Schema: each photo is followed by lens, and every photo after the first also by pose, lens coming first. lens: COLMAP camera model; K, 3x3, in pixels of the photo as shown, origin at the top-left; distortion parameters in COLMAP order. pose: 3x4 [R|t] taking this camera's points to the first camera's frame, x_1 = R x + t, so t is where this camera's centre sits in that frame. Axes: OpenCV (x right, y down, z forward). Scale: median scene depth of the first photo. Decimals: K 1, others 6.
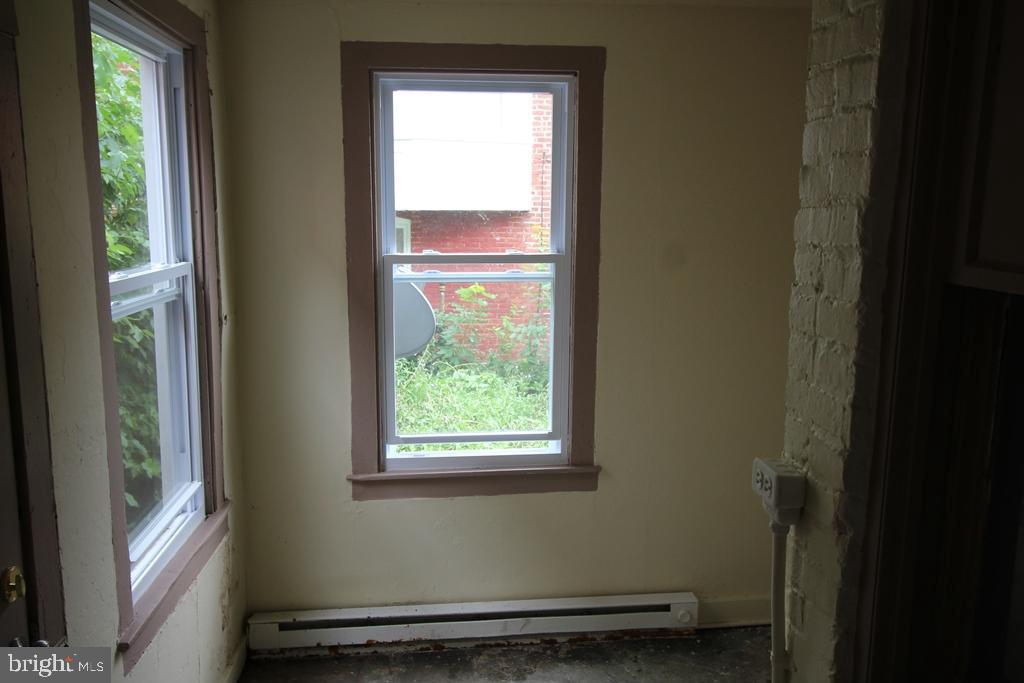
lens RADIAL K [[817.0, 0, 522.5], [0, 817.0, 333.4], [0, 0, 1]] dist [0.013483, -0.006031]
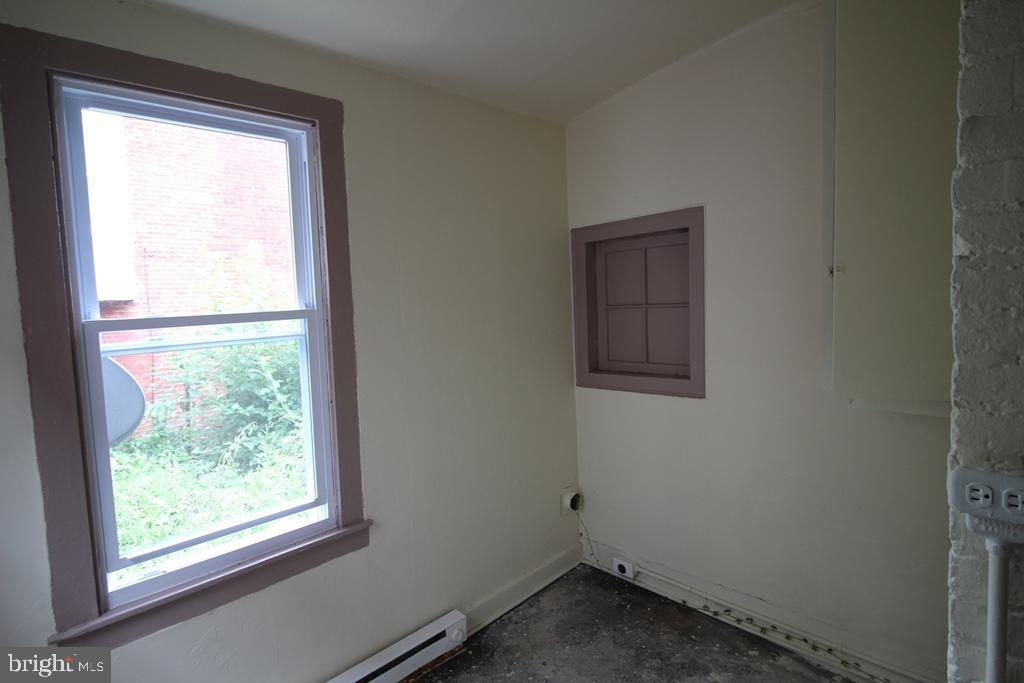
lens RADIAL K [[534.2, 0, 488.0], [0, 534.2, 336.5], [0, 0, 1]] dist [-0.005002, -0.005799]
pose [[0.782170, -0.083555, 0.617437, -0.174792], [0.138553, 0.989480, -0.041617, -0.010360], [-0.607464, 0.118099, 0.785519, 0.380706]]
